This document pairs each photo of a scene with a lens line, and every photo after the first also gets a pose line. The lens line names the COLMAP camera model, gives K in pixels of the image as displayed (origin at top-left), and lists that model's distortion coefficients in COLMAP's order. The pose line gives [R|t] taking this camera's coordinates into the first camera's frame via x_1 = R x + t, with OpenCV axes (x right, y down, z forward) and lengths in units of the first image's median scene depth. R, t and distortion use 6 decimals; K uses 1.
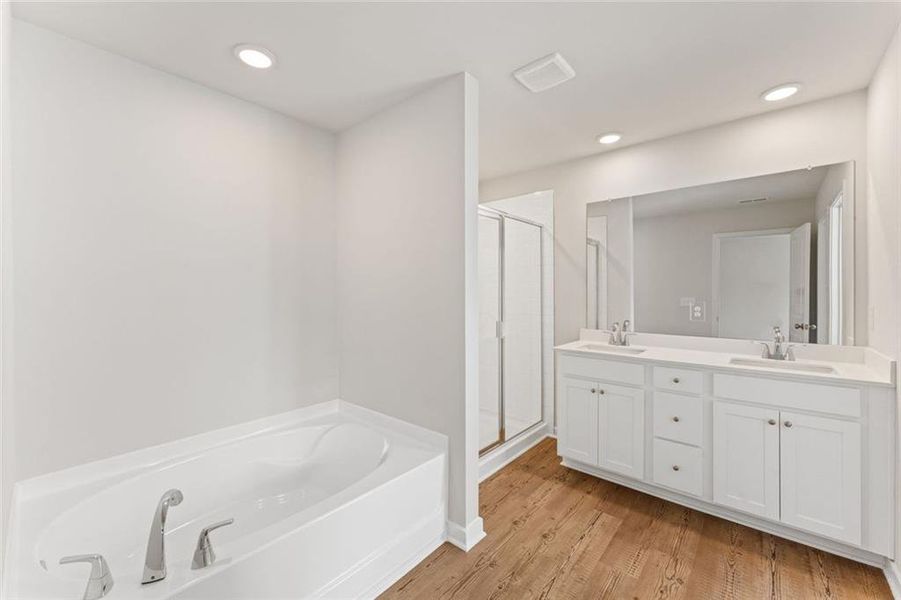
lens RADIAL K [[361.7, 0, 448.6], [0, 361.7, 293.5], [0, 0, 1]] dist [0.000981, 0.000442]
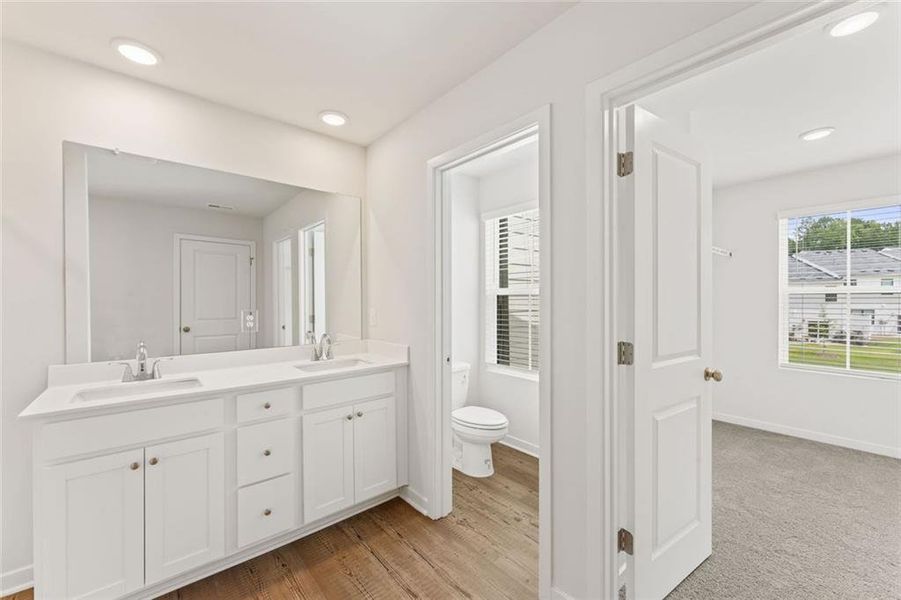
lens RADIAL K [[361.7, 0, 449.6], [0, 361.7, 302.2], [0, 0, 1]] dist [0.000981, 0.000442]
pose [[0.148738, -0.006963, 0.988852, -0.124739], [0.008164, 0.999950, 0.005813, 0.002412], [-0.988843, 0.007208, 0.148787, 0.471162]]
